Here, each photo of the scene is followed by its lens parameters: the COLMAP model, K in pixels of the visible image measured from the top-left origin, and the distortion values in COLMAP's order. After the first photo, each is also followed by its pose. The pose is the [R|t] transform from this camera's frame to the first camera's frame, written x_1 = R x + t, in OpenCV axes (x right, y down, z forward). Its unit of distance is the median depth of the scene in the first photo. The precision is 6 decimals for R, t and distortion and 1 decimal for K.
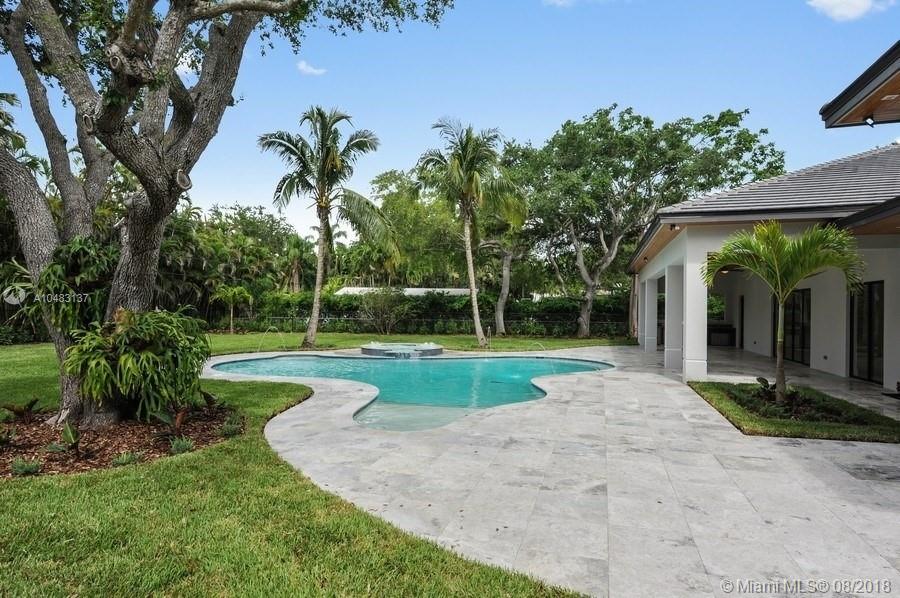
lens RADIAL K [[509.1, 0, 448.7], [0, 509.1, 298.8], [0, 0, 1]] dist [-0.002842, -0.000220]
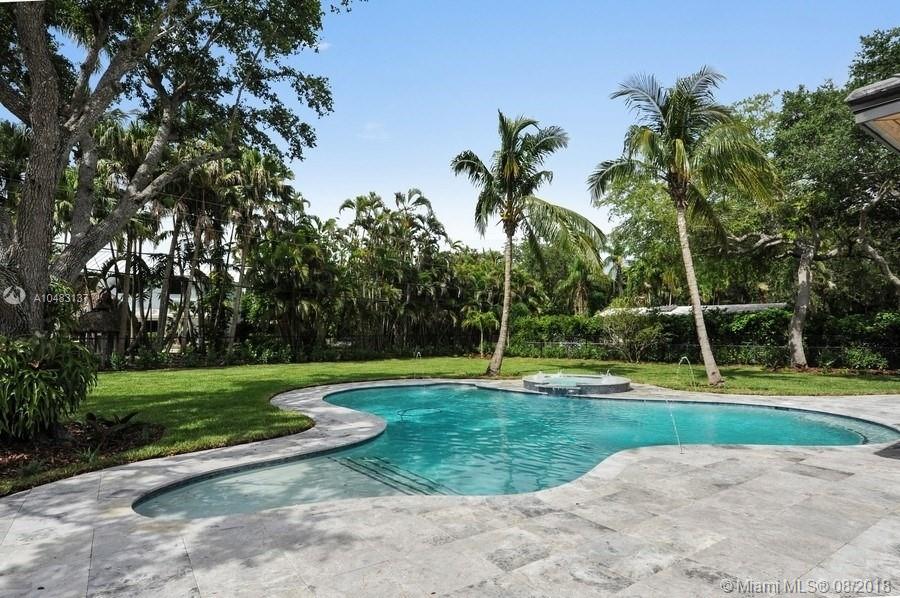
lens RADIAL K [[491.2, 0, 447.6], [0, 491.2, 300.2], [0, 0, 1]] dist [-0.007895, -0.001644]
pose [[0.772268, -0.053432, -0.633046, 0.150794], [0.023595, 0.998182, -0.055467, 0.005246], [0.634858, 0.027899, 0.772125, 0.172974]]
